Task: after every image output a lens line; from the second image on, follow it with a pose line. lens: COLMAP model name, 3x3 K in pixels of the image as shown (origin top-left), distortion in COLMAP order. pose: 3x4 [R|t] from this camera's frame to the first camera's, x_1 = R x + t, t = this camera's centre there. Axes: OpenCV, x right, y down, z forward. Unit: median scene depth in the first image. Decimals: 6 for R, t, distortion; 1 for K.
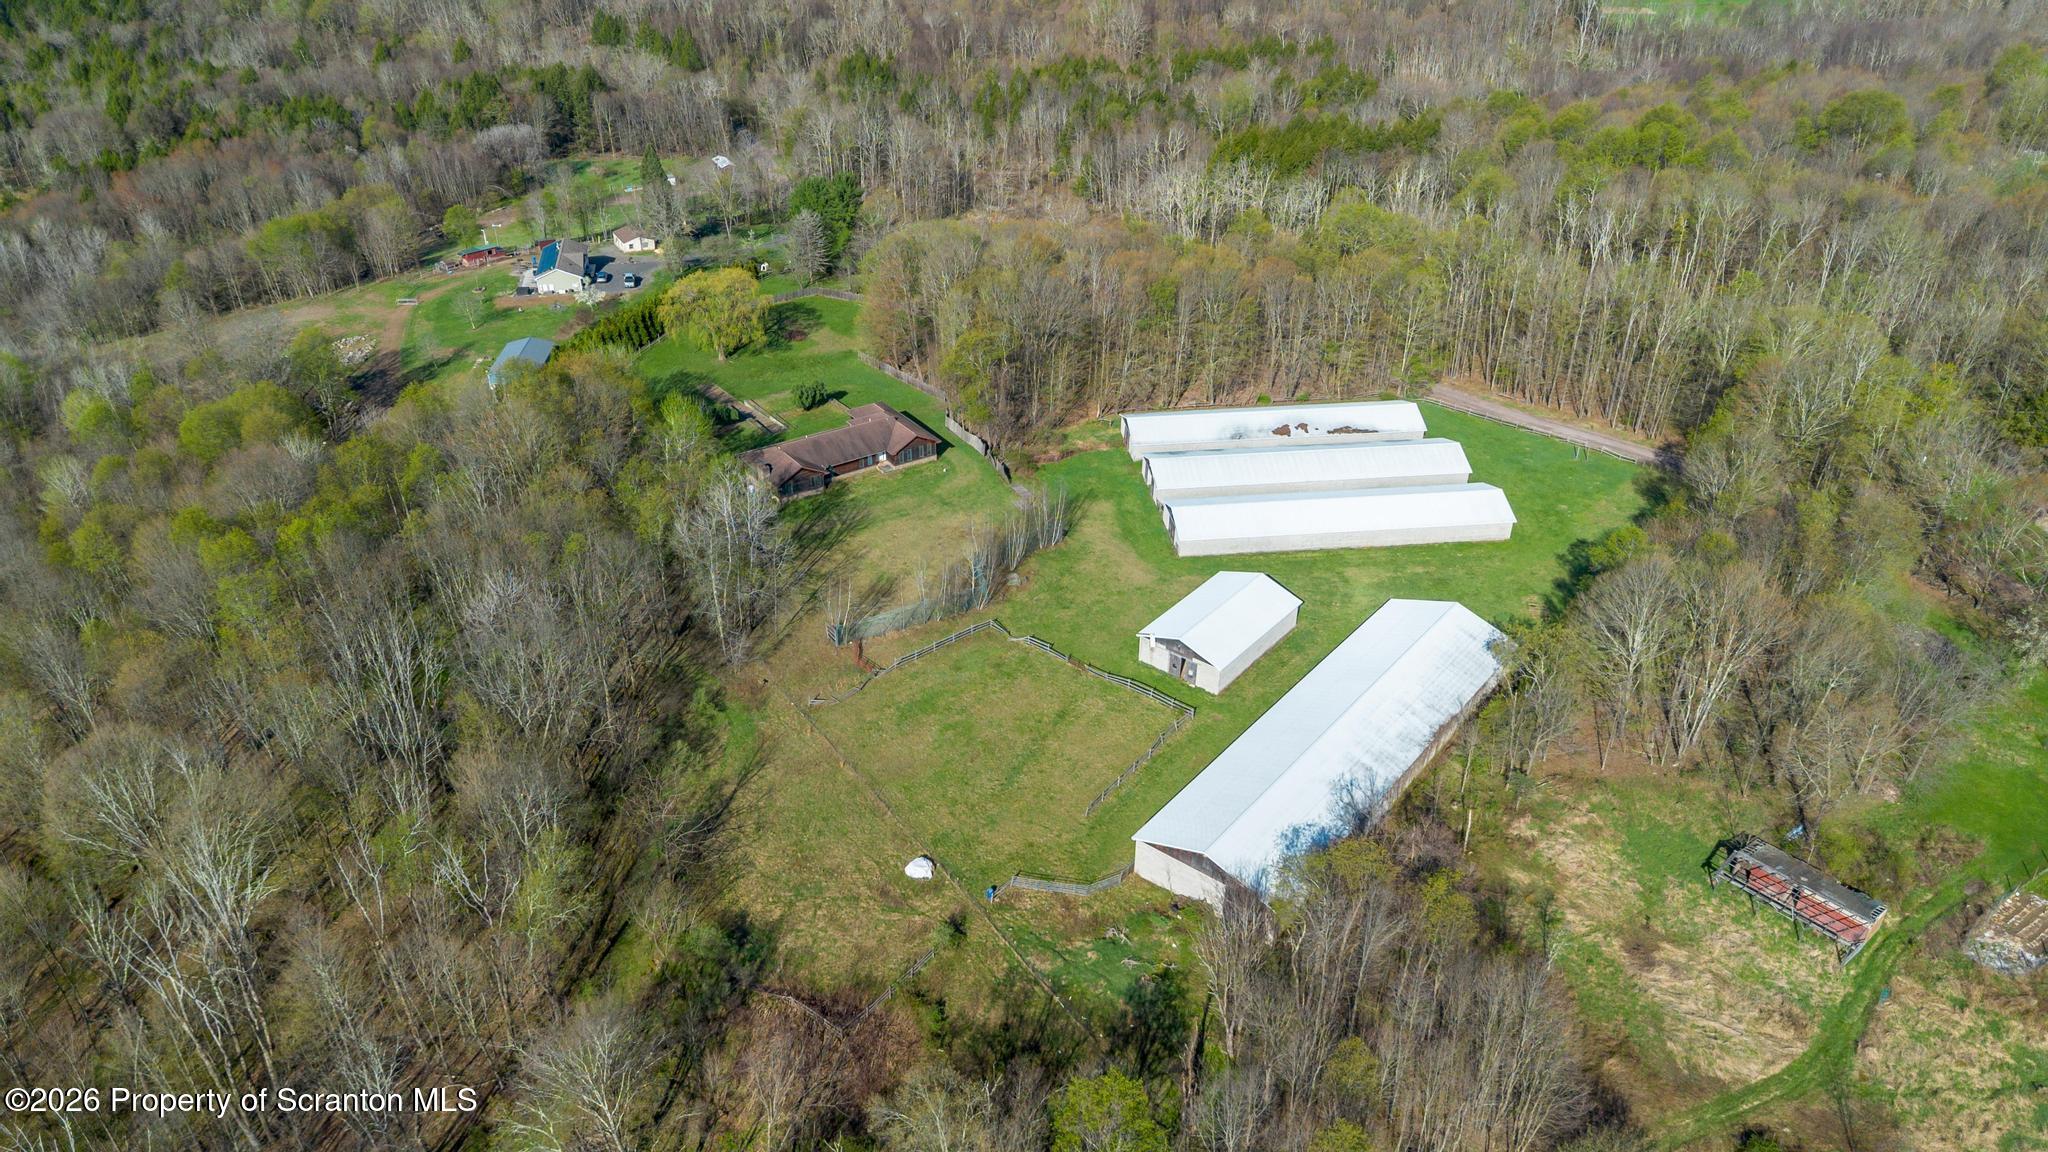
lens RADIAL K [[1445.0, 0, 1014.9], [0, 1445.0, 575.9], [0, 0, 1]] dist [0.042194, -0.018299]
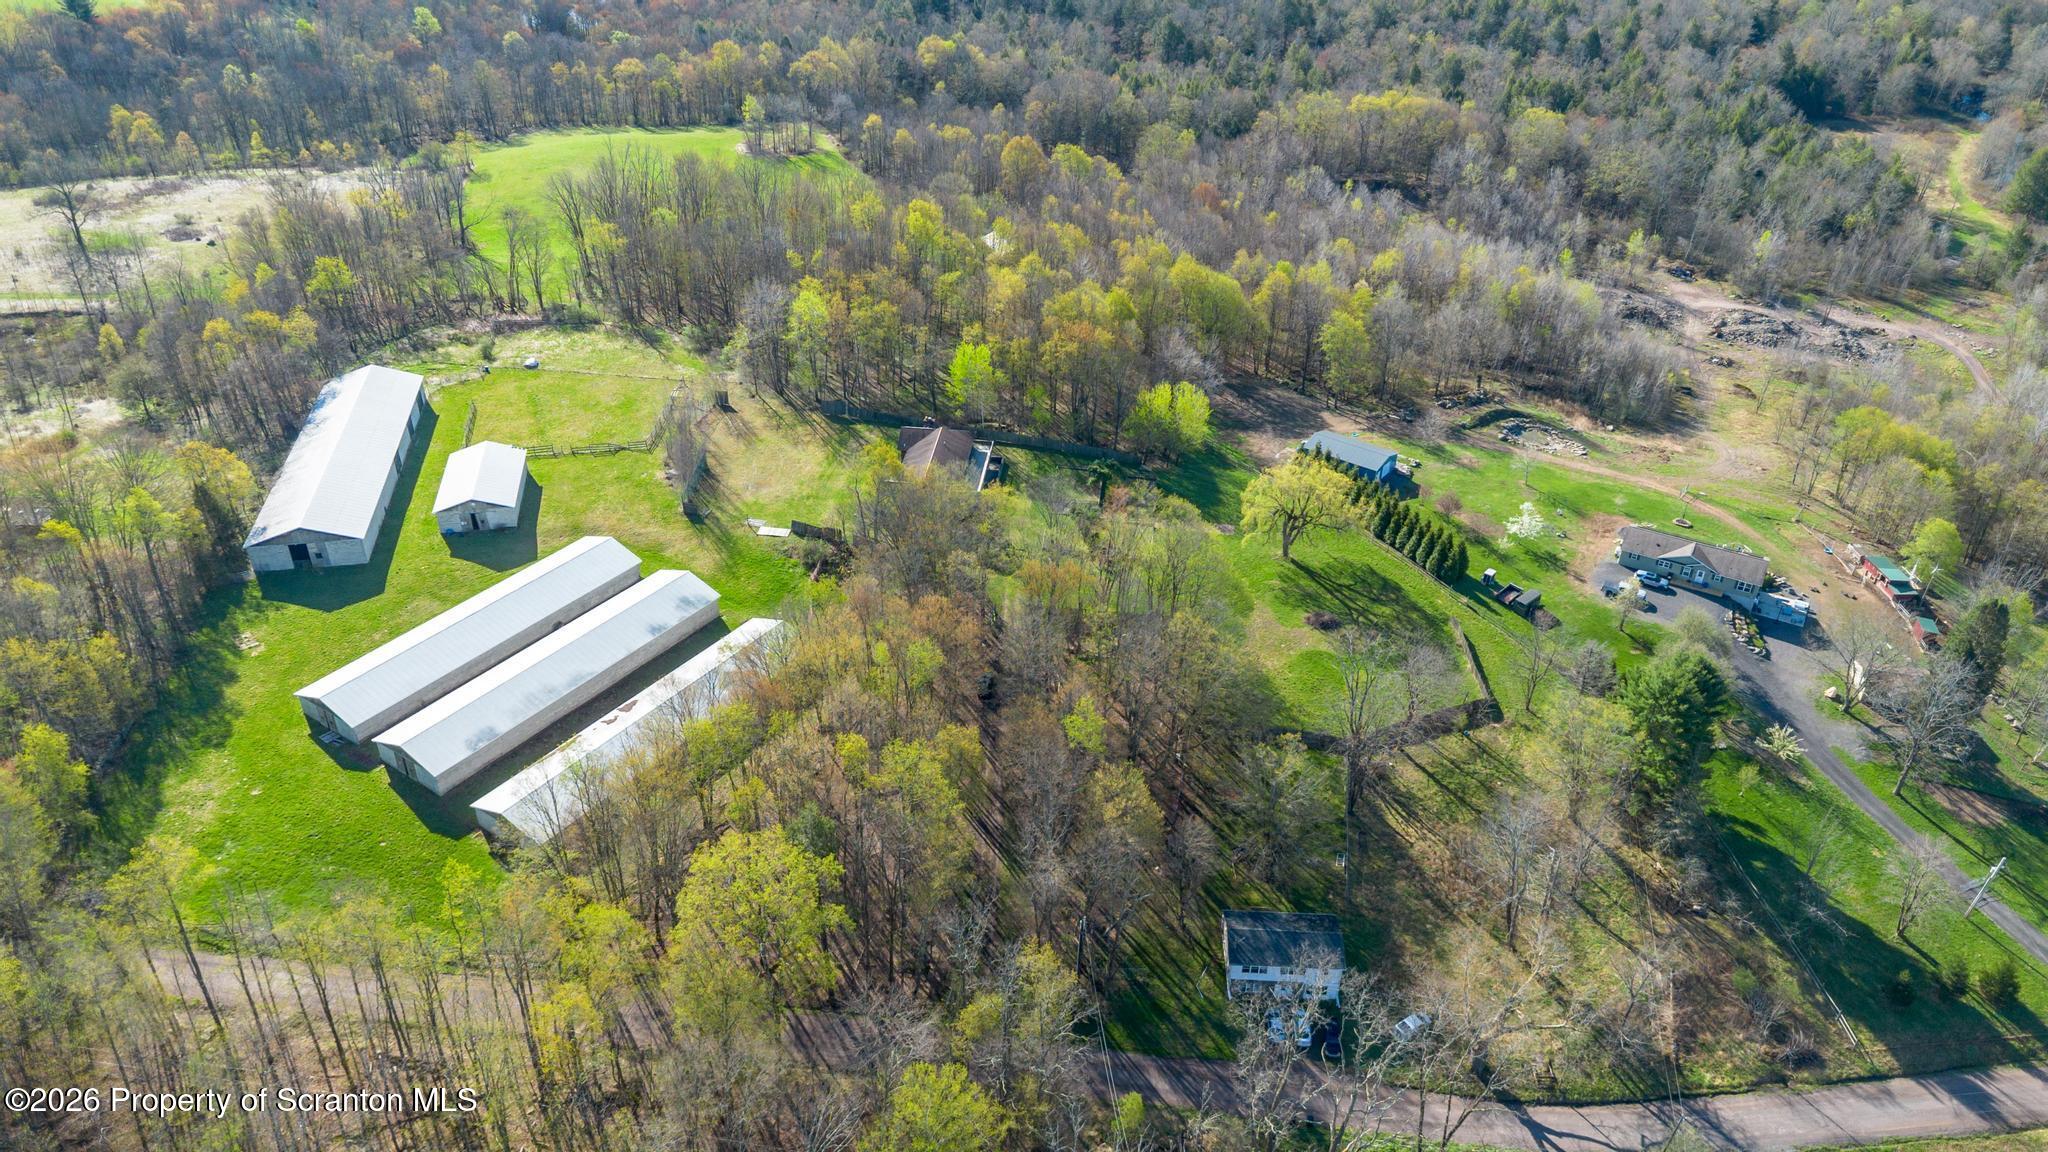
lens RADIAL K [[1445.0, 0, 1025.6], [0, 1445.0, 574.2], [0, 0, 1]] dist [0.042194, -0.018299]
pose [[-0.653686, 0.388118, -0.649660, 0.570574], [-0.407375, 0.543002, 0.734298, -0.874924], [0.637761, 0.744656, -0.196843, 1.326688]]
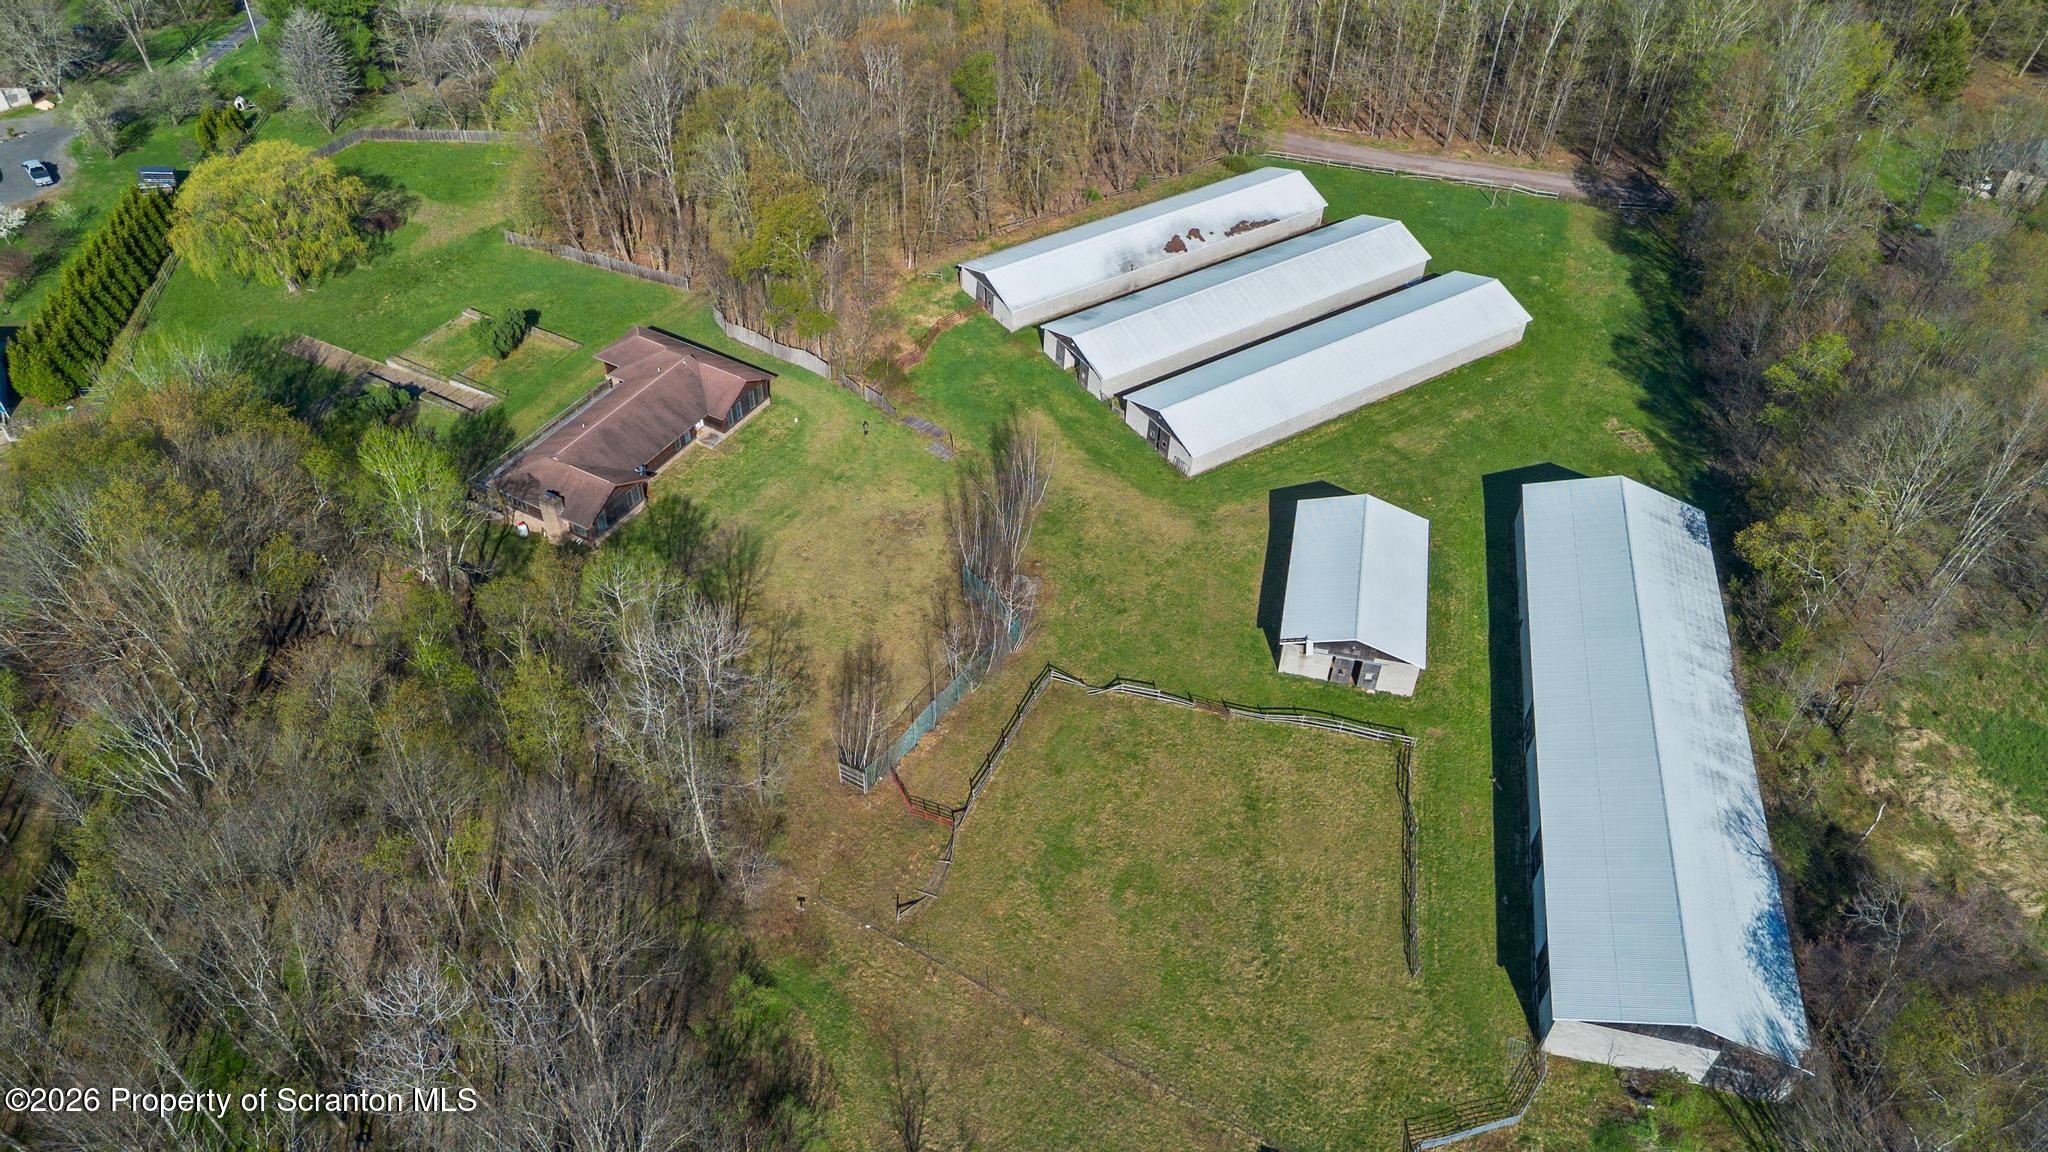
lens RADIAL K [[1445.0, 0, 1012.8], [0, 1445.0, 573.6], [0, 0, 1]] dist [0.042194, -0.018299]
pose [[0.901462, -0.283149, 0.327404, -0.199695], [0.208703, 0.946966, 0.244331, -0.149871], [-0.379223, -0.151925, 0.912748, 0.337298]]
